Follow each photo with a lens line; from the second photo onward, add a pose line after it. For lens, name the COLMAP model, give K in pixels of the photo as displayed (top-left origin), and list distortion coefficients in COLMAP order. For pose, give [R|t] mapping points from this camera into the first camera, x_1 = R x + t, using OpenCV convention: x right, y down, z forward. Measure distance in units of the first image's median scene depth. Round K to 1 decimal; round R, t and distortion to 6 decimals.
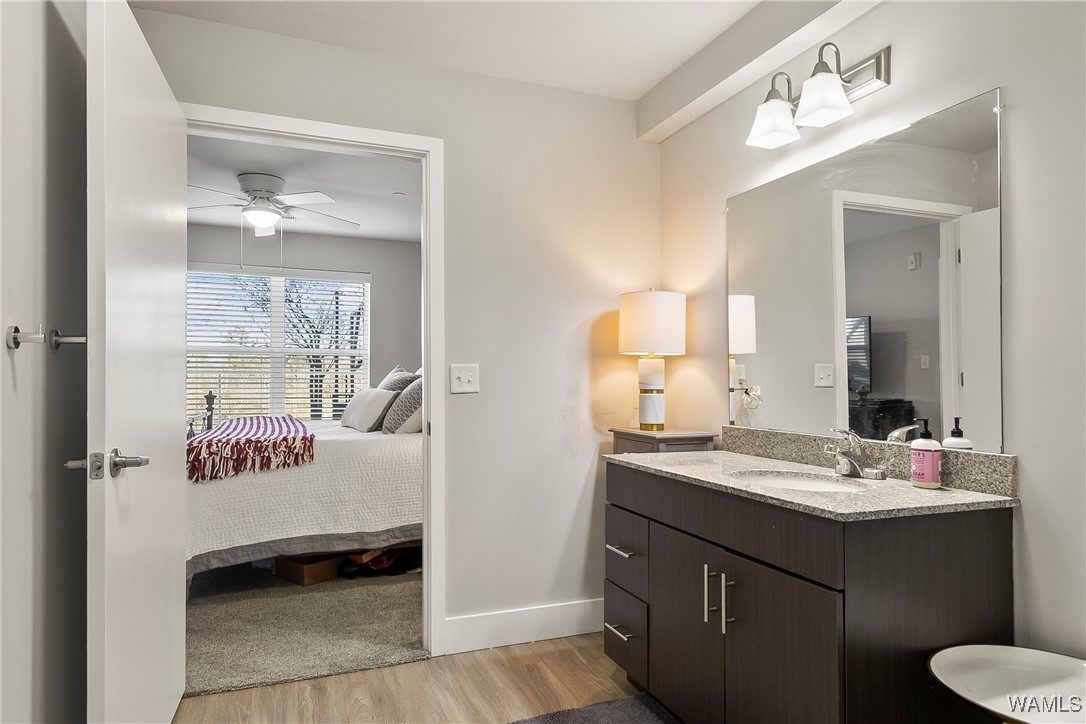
lens RADIAL K [[654.2, 0, 547.2], [0, 654.2, 370.7], [0, 0, 1]] dist [0.013958, -0.009675]
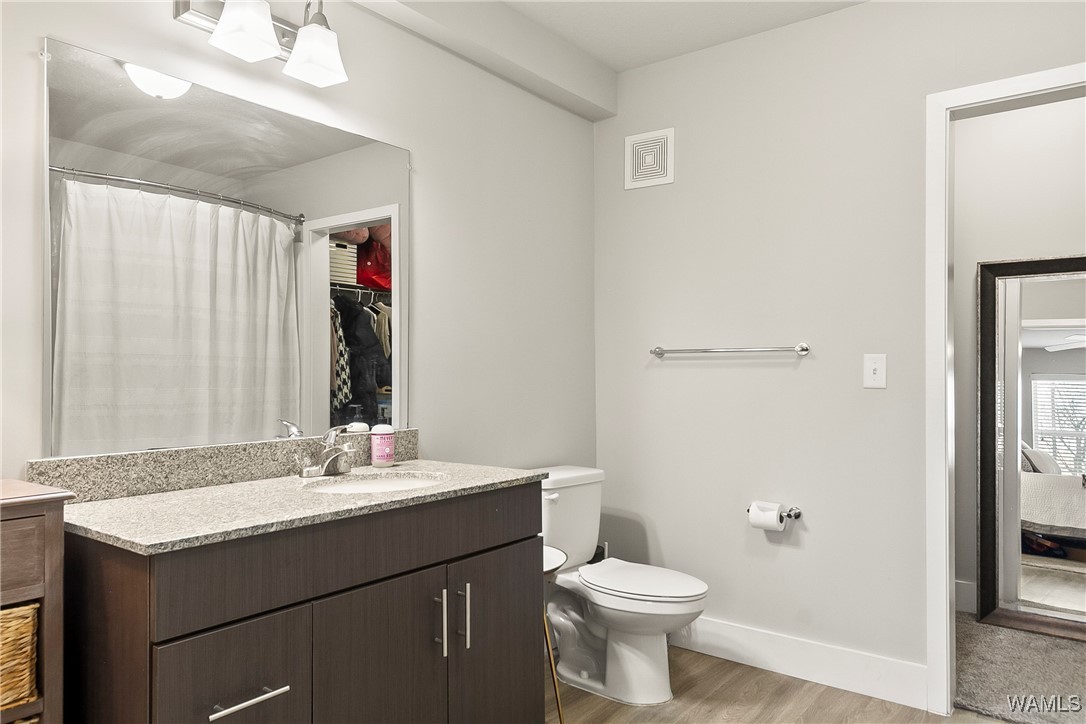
lens RADIAL K [[760.5, 0, 538.6], [0, 760.5, 360.6], [0, 0, 1]] dist [-0.005025, -0.001887]
pose [[-0.524439, 0.009446, 0.851396, -0.564817], [-0.013188, 0.999728, -0.019215, 0.012006], [-0.851346, -0.021306, -0.524172, 1.195428]]
